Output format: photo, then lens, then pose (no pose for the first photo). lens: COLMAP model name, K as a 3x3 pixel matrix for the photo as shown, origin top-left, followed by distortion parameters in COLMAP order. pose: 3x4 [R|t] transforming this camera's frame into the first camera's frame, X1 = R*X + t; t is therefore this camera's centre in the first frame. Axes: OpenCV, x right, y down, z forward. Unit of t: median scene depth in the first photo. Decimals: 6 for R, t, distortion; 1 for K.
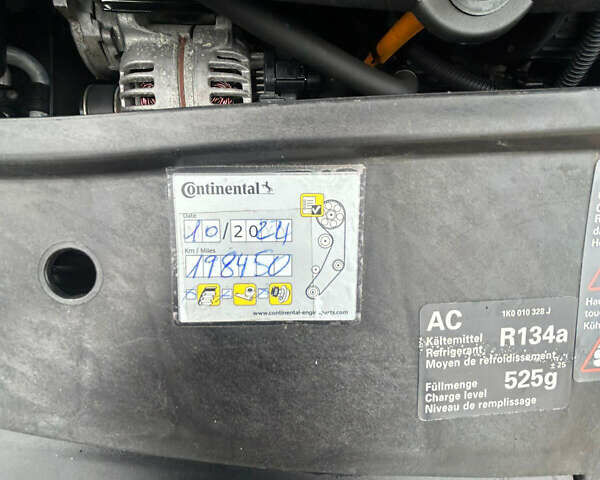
lens RADIAL K [[297.9, 0, 299.9], [0, 297.9, 238.7], [0, 0, 1]] dist [-0.002960, -0.000212]
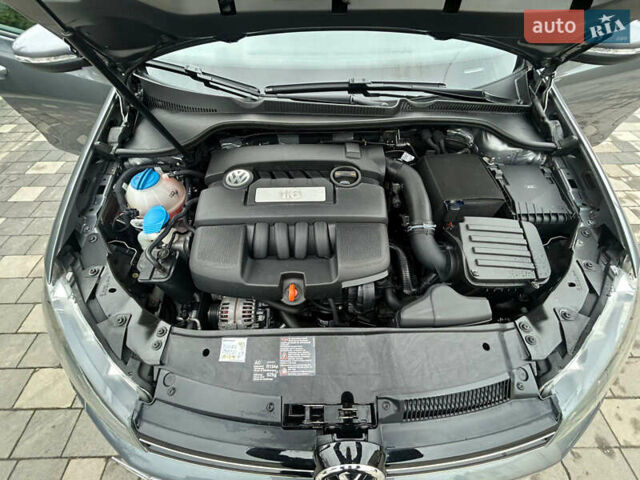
lens RADIAL K [[255.3, 0, 317.6], [0, 255.3, 240.3], [0, 0, 1]] dist [0.000409, -0.000795]
pose [[0.988408, -0.041844, -0.145939, 2.669155], [-0.033294, 0.878127, -0.477268, 0.539015], [0.148124, 0.476595, 0.866555, -4.821755]]
